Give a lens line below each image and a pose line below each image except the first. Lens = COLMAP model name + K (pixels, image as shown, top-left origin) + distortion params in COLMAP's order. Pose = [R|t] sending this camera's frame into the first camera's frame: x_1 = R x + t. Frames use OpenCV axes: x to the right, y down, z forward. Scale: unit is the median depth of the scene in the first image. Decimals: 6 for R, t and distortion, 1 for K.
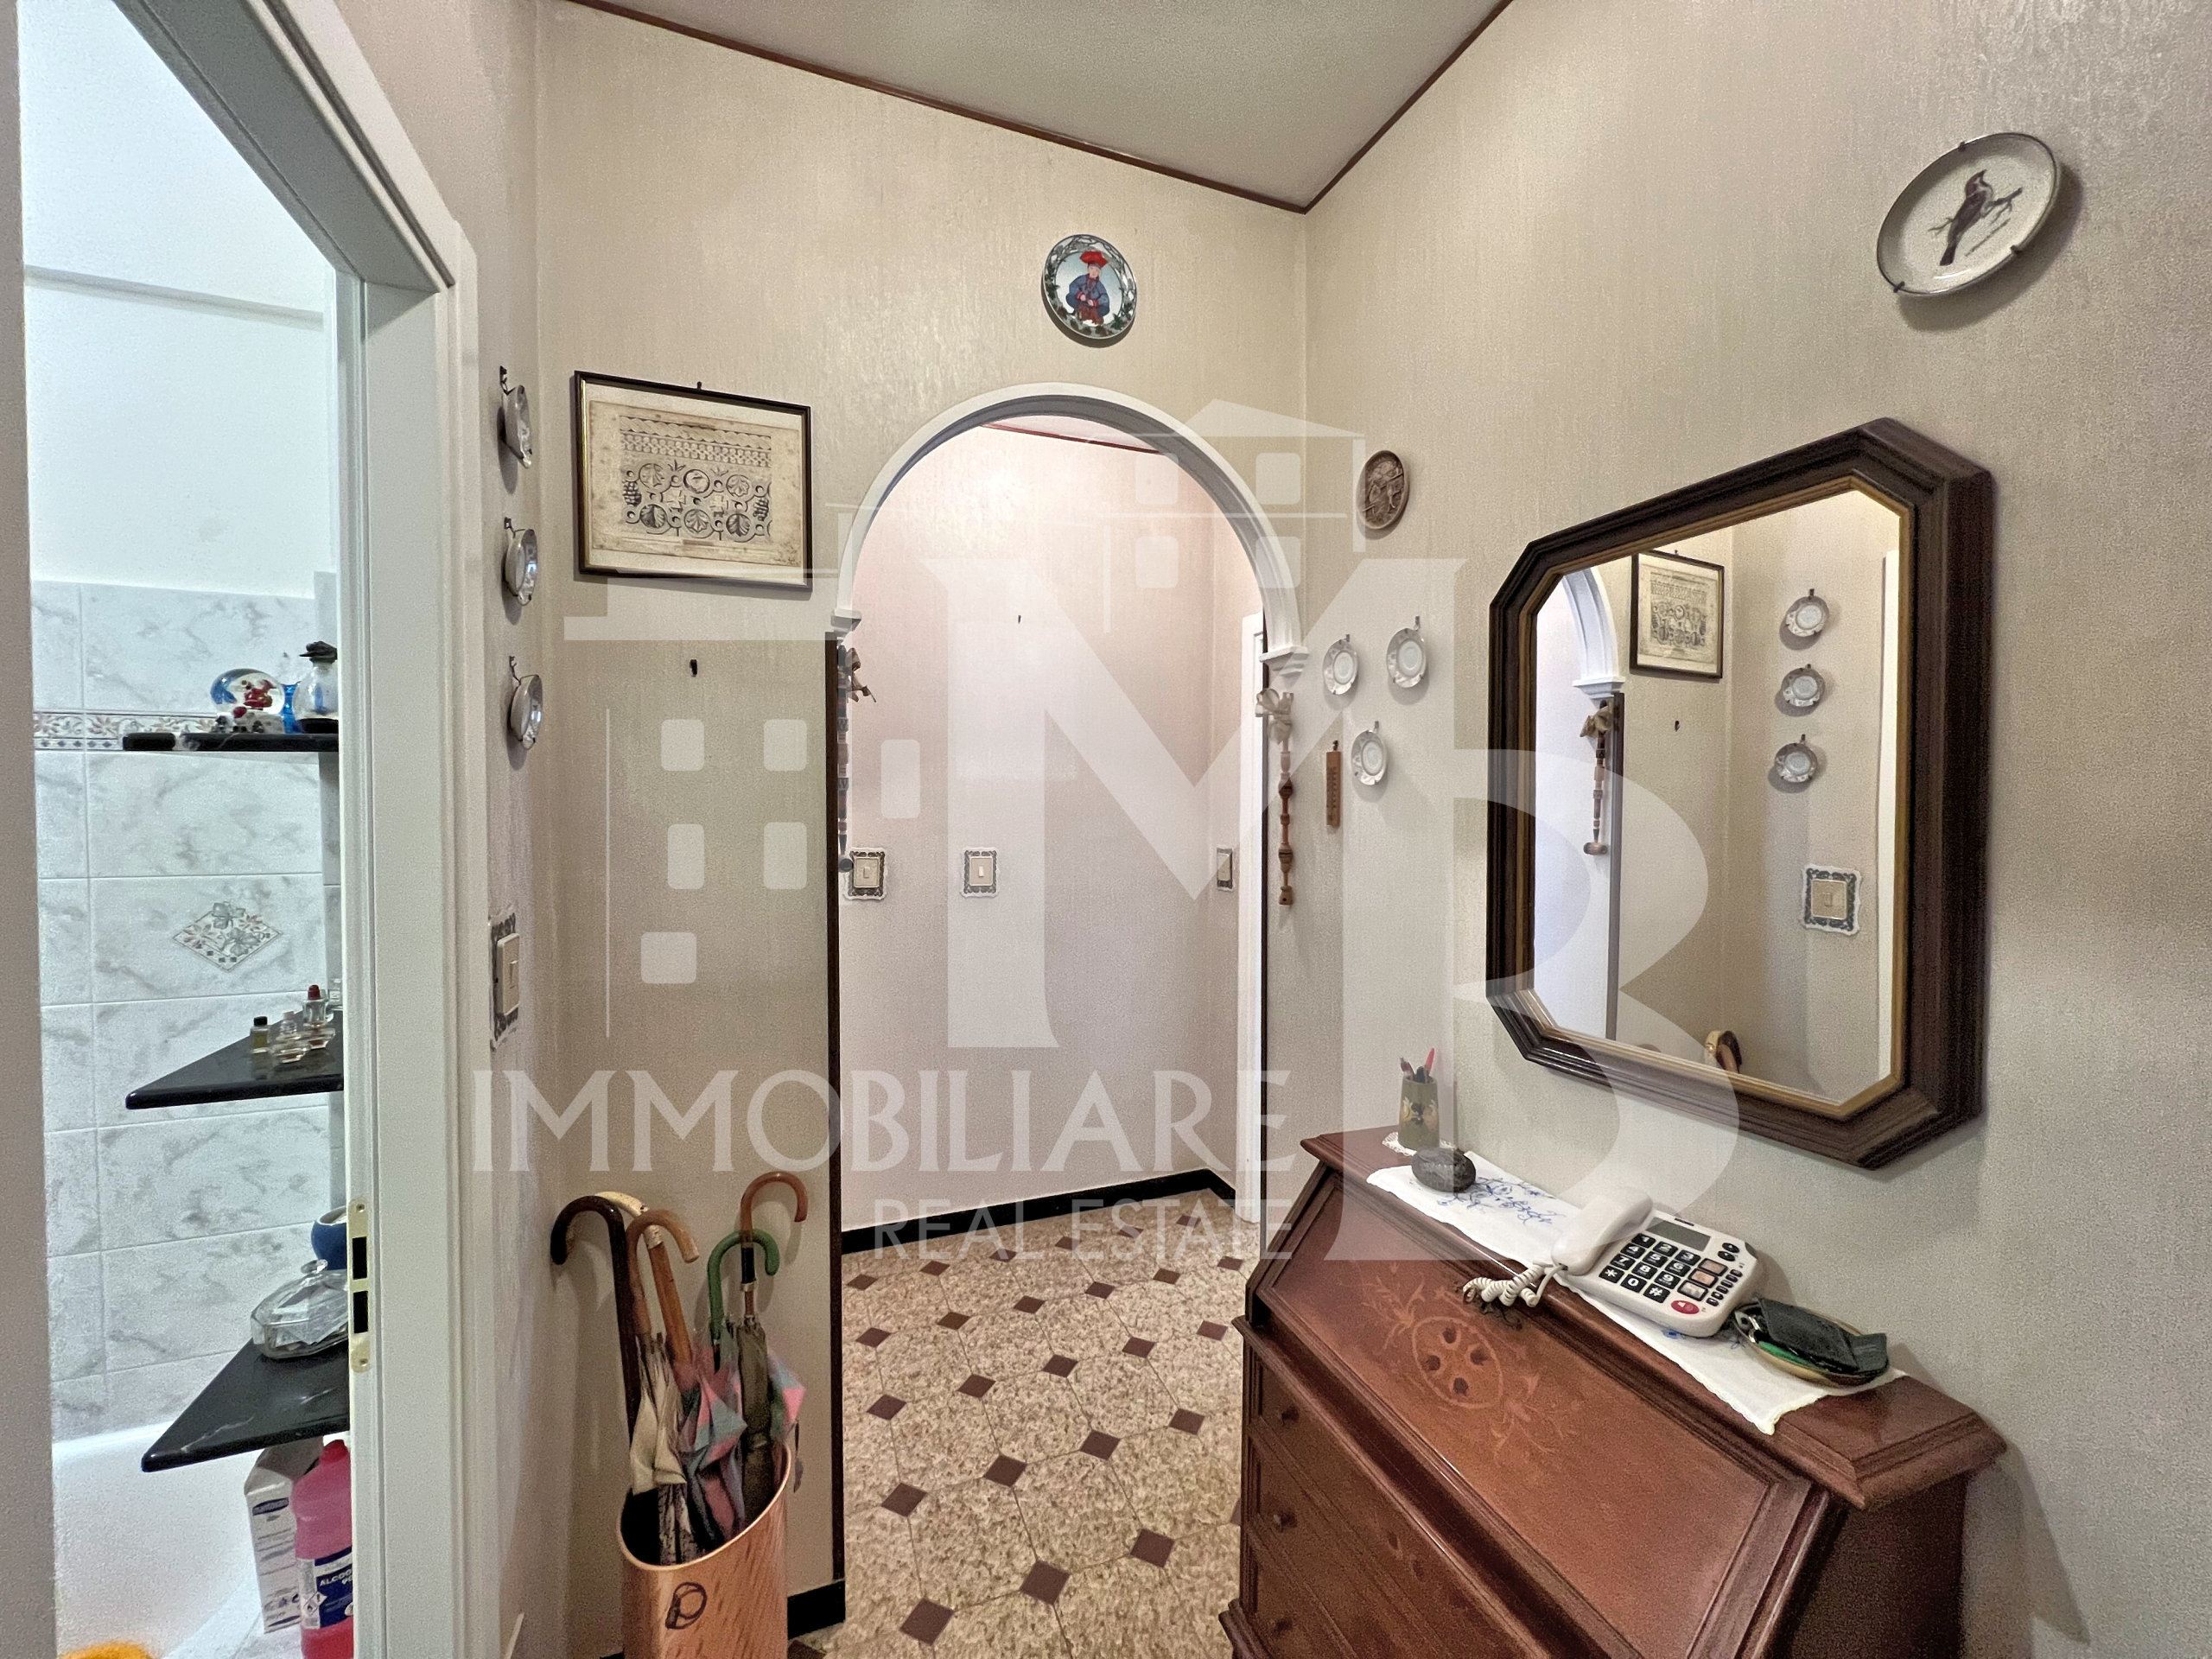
lens RADIAL K [[822.1, 0, 1071.2], [0, 822.1, 837.0], [0, 0, 1]] dist [-0.002454, -0.000104]
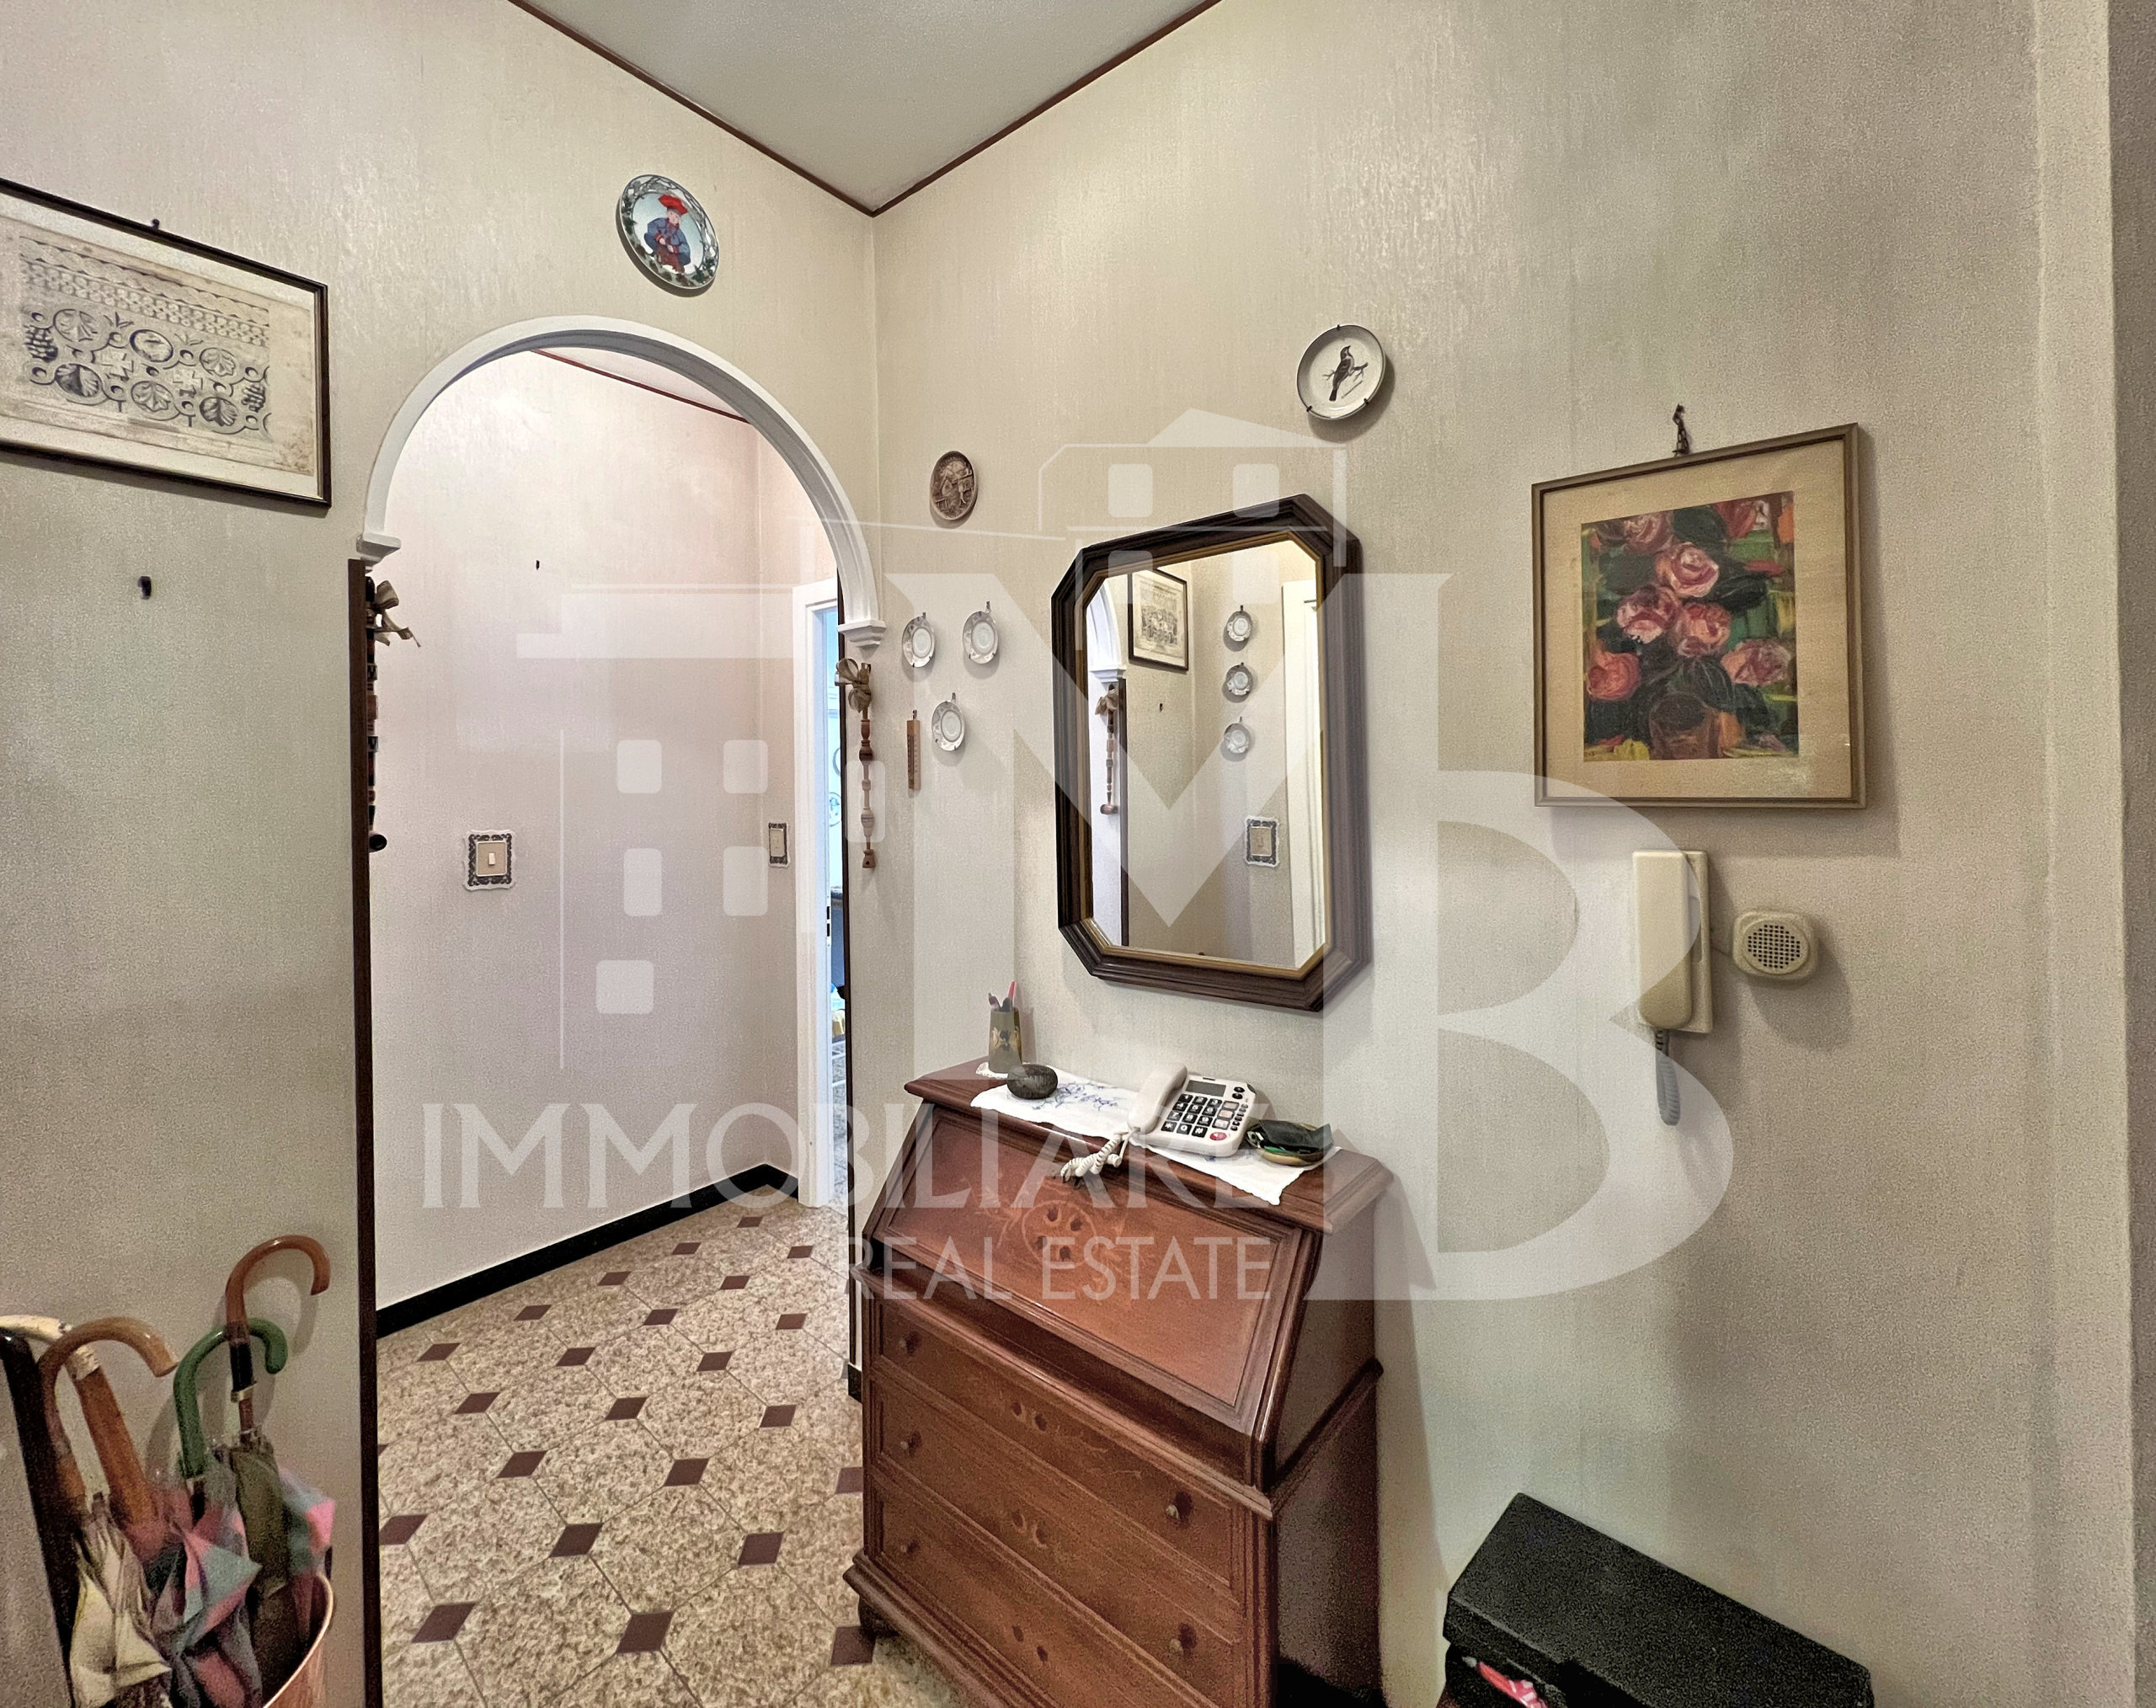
lens RADIAL K [[877.1, 0, 995.8], [0, 877.1, 793.7], [0, 0, 1]] dist [-0.003704, 0.000403]
pose [[0.886224, -0.015894, 0.462984, -0.126972], [0.030657, 0.999233, -0.024379, 0.025223], [-0.462241, 0.035799, 0.886031, -0.063676]]
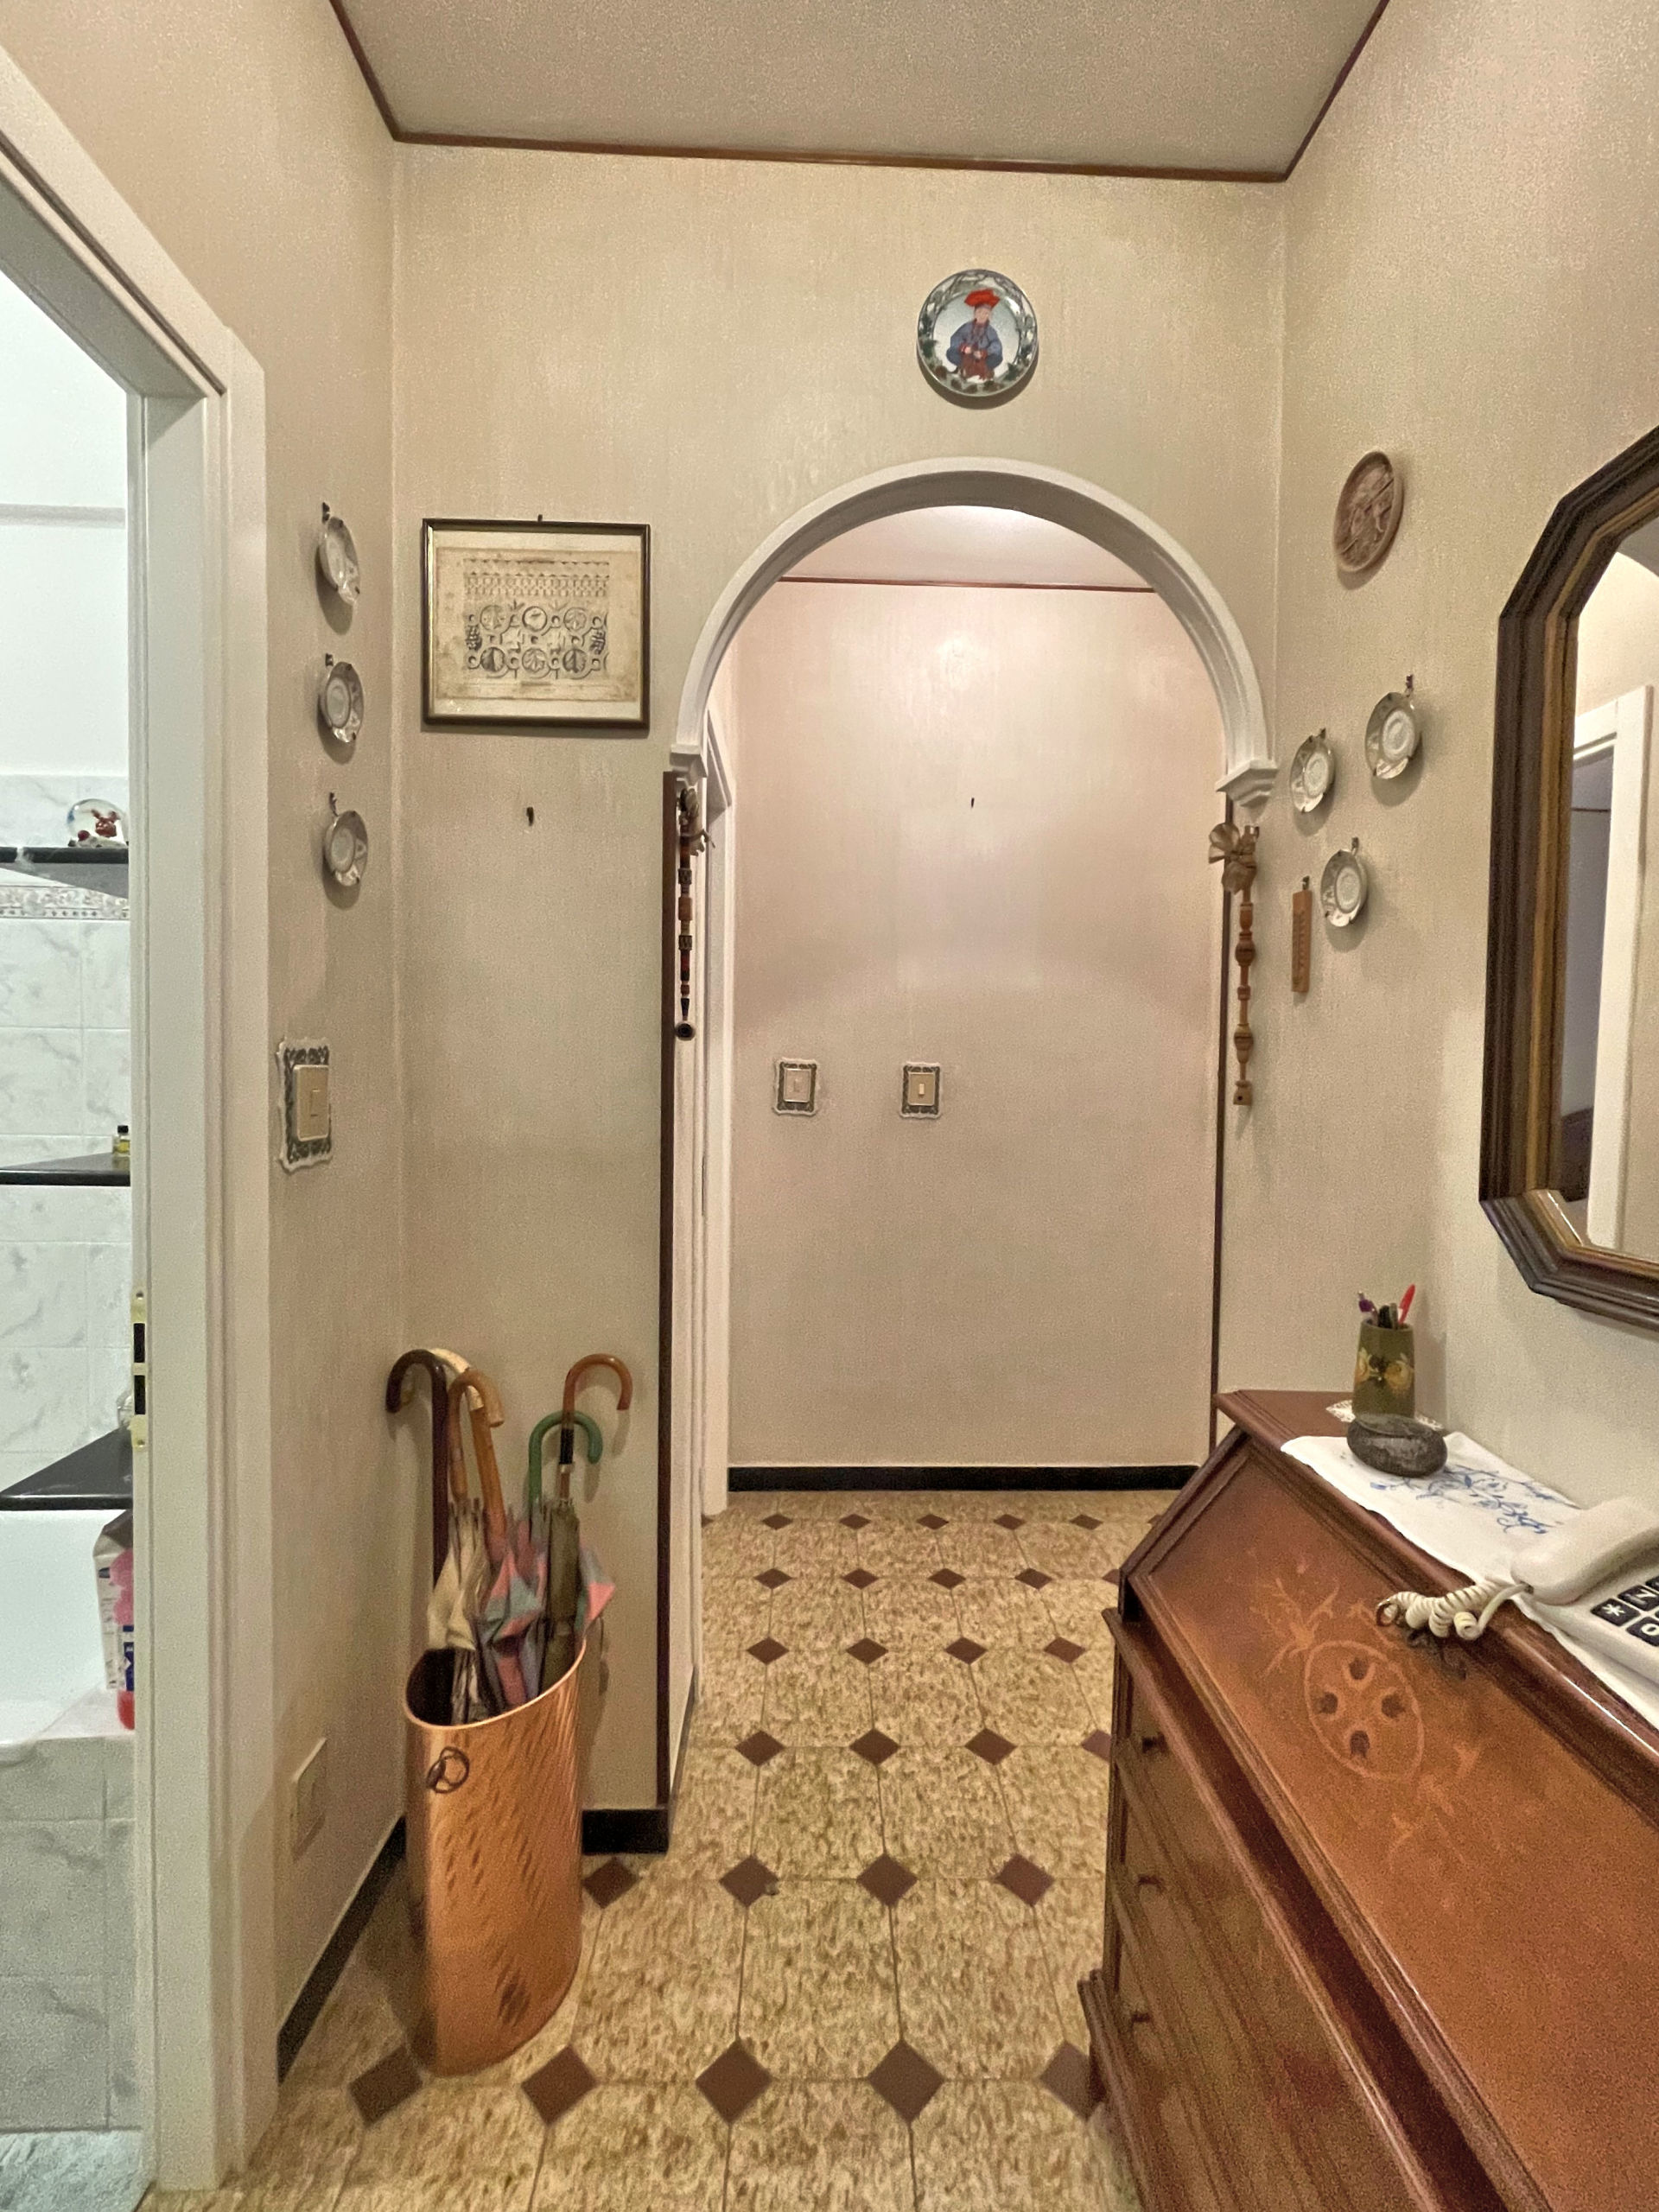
lens RADIAL K [[881.6, 0, 834.2], [0, 881.6, 1104.9], [0, 0, 1]] dist [-0.017323, 0.009628]
pose [[0.949519, 0.027153, -0.312533, 0.187105], [-0.026159, 0.999631, 0.007373, 0.103296], [0.312618, 0.001174, 0.949878, 0.124049]]
